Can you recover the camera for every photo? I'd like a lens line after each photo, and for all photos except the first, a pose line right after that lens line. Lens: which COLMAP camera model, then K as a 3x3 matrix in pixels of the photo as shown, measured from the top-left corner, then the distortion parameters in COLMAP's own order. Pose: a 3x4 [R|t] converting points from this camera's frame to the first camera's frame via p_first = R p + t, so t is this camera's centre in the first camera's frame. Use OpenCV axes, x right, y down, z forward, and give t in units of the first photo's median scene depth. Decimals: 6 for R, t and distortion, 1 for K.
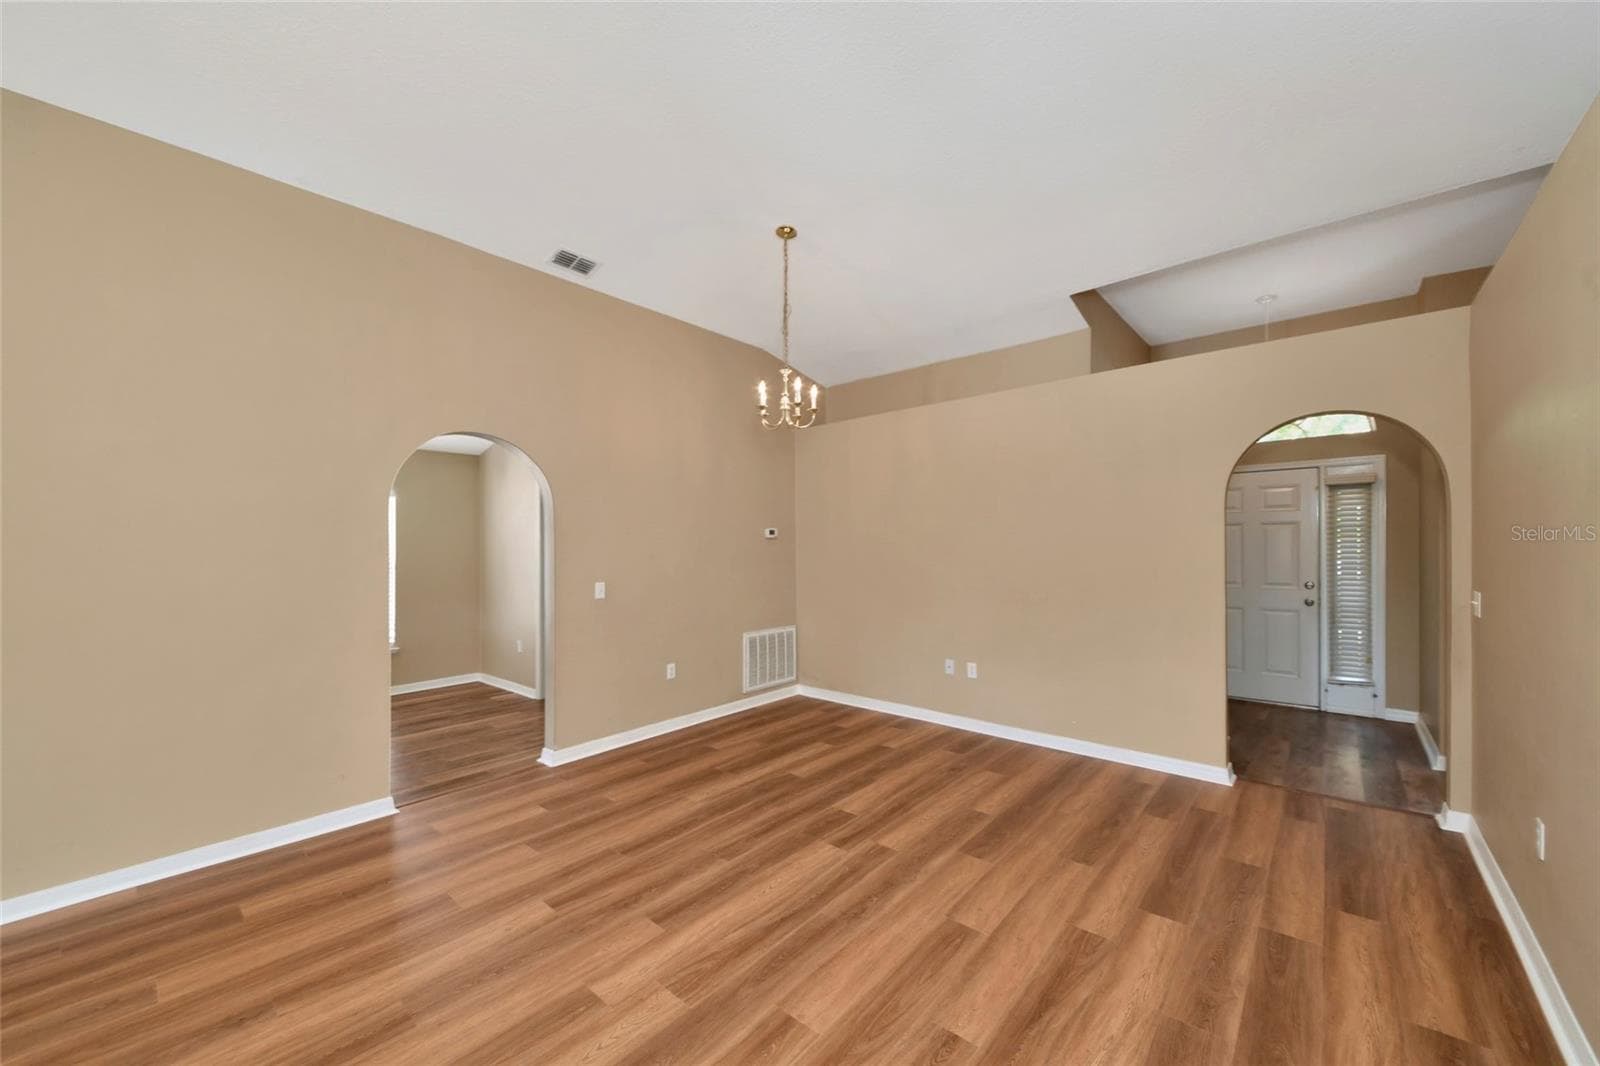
lens RADIAL K [[566.1, 0, 813.3], [0, 566.1, 540.0], [0, 0, 1]] dist [0.036517, -0.017676]
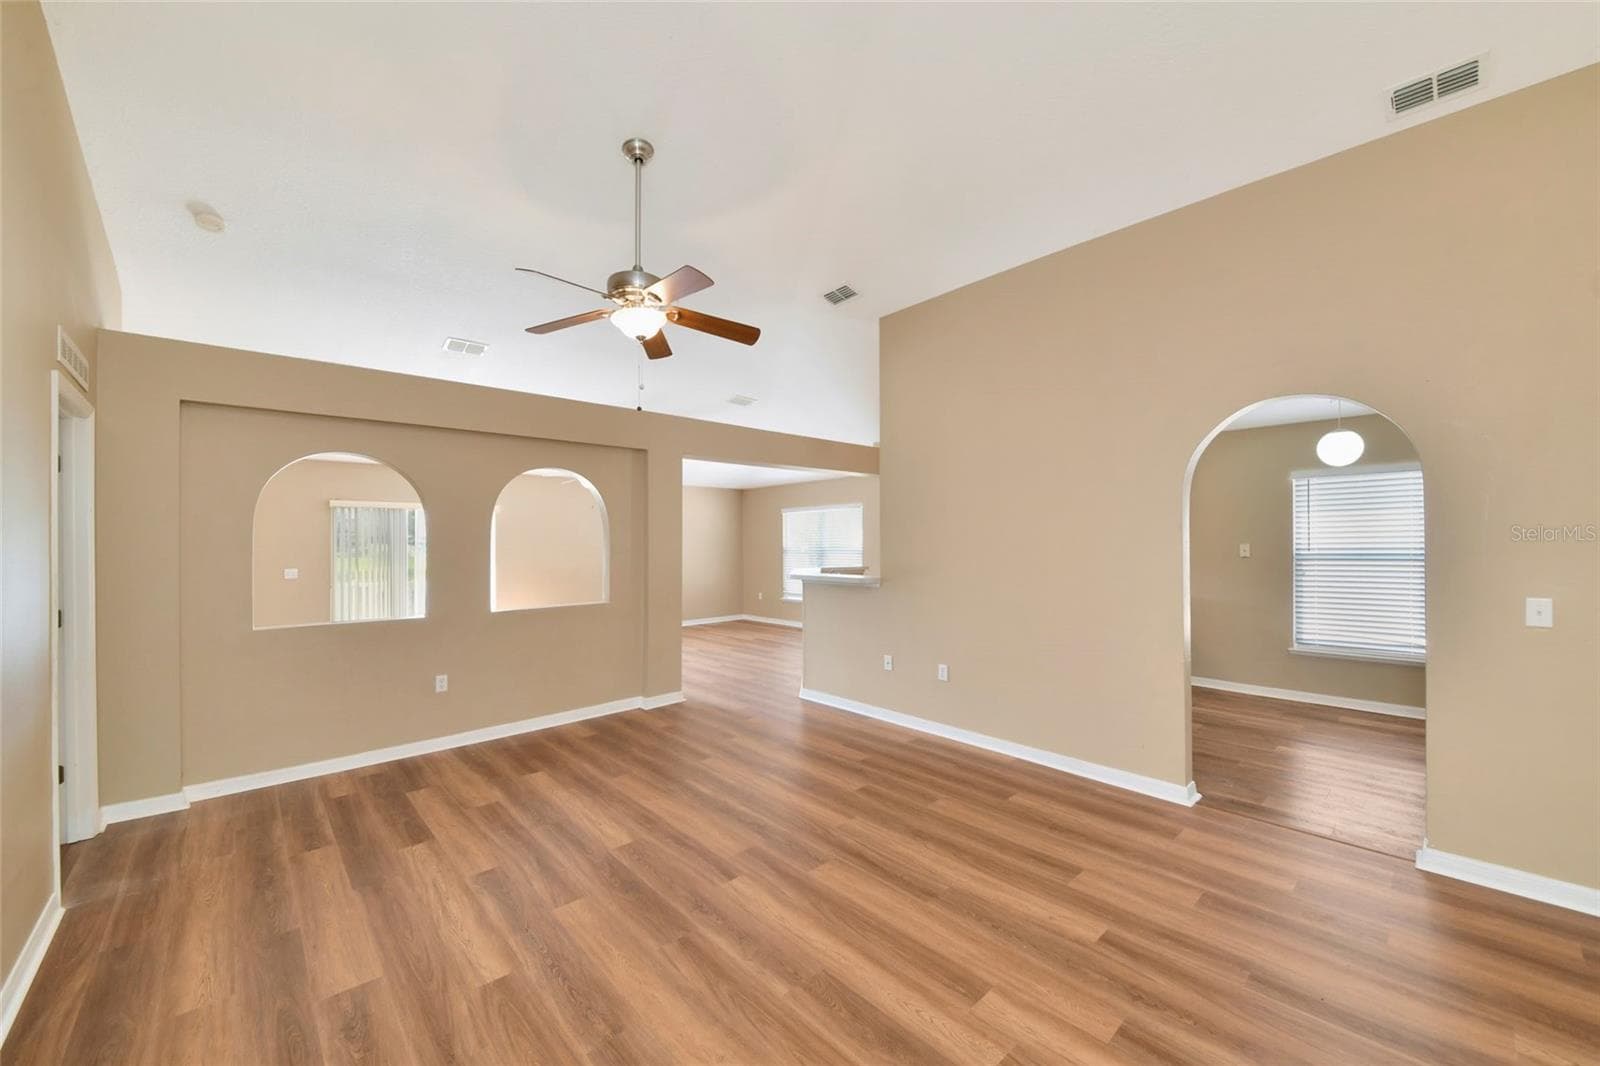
lens RADIAL K [[600.5, 0, 790.1], [0, 600.5, 527.3], [0, 0, 1]] dist [0.018564, -0.012987]
pose [[-0.091632, -0.013286, -0.995704, 0.421680], [0.013462, 0.999803, -0.014580, 0.005441], [0.995702, -0.014740, -0.091435, 0.487068]]
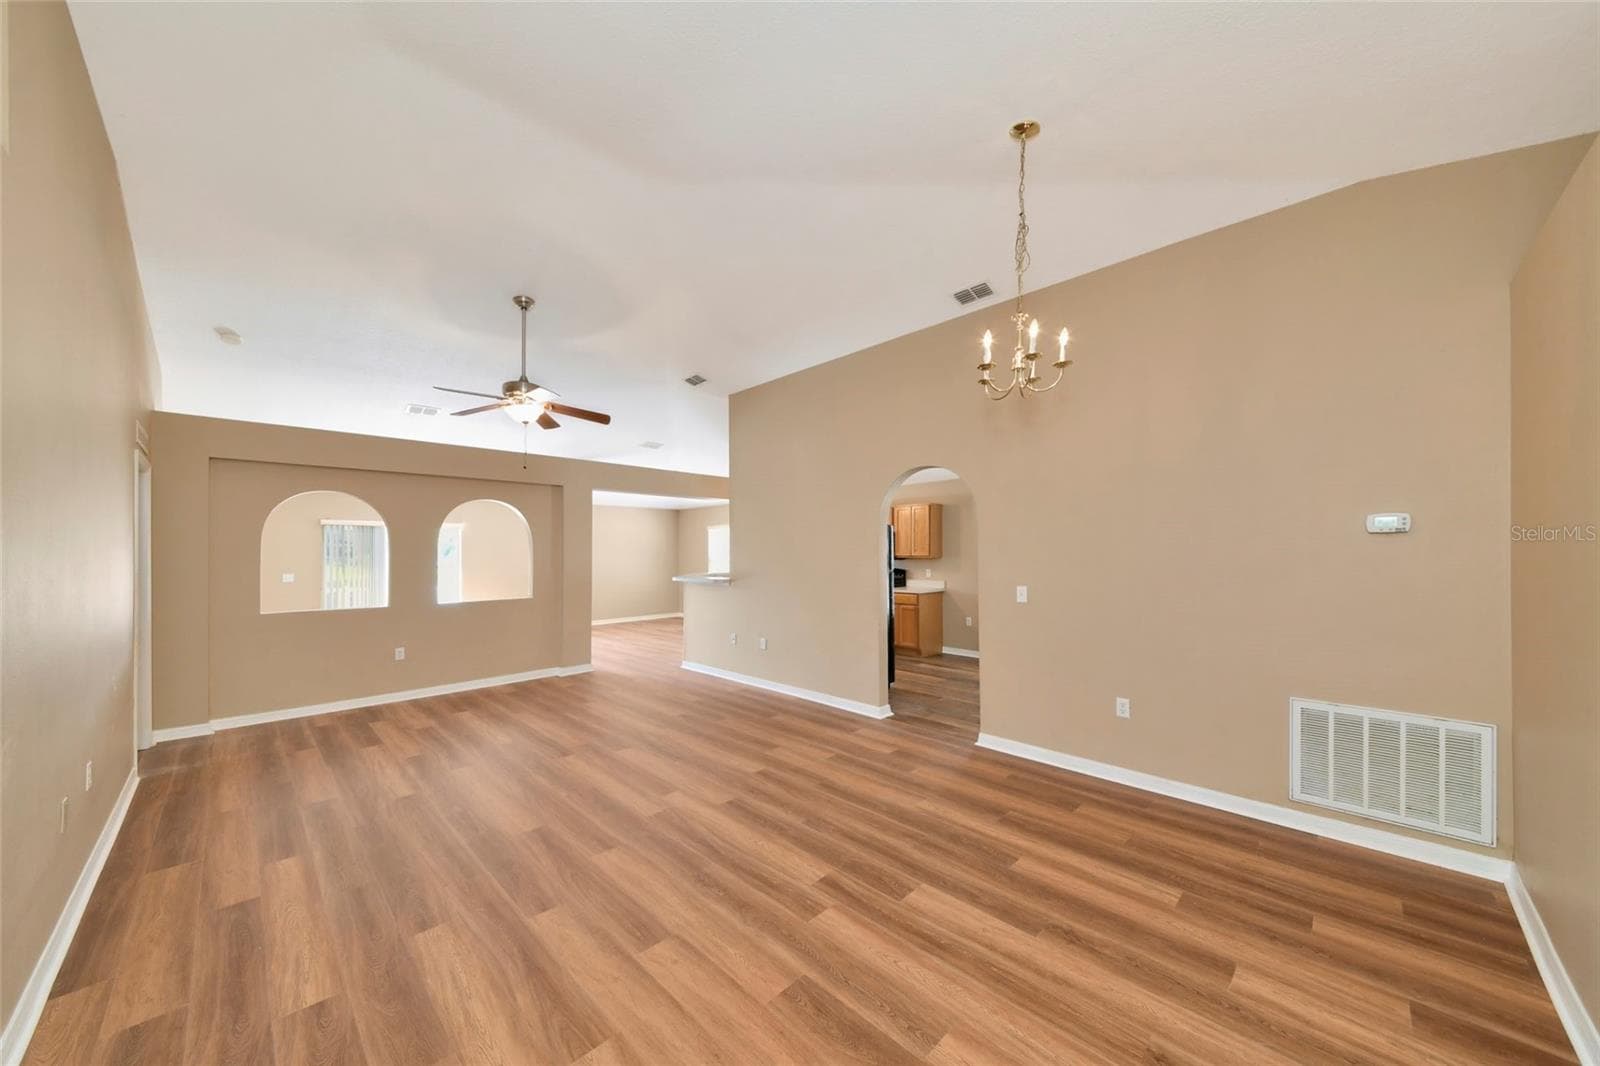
lens RADIAL K [[566.1, 0, 813.3], [0, 566.1, 540.0], [0, 0, 1]] dist [0.036517, -0.017676]
pose [[-0.042335, -0.011360, -0.999039, 0.918480], [0.013292, 0.999840, -0.011933, 0.002134], [0.999015, -0.013785, -0.042177, 0.981440]]
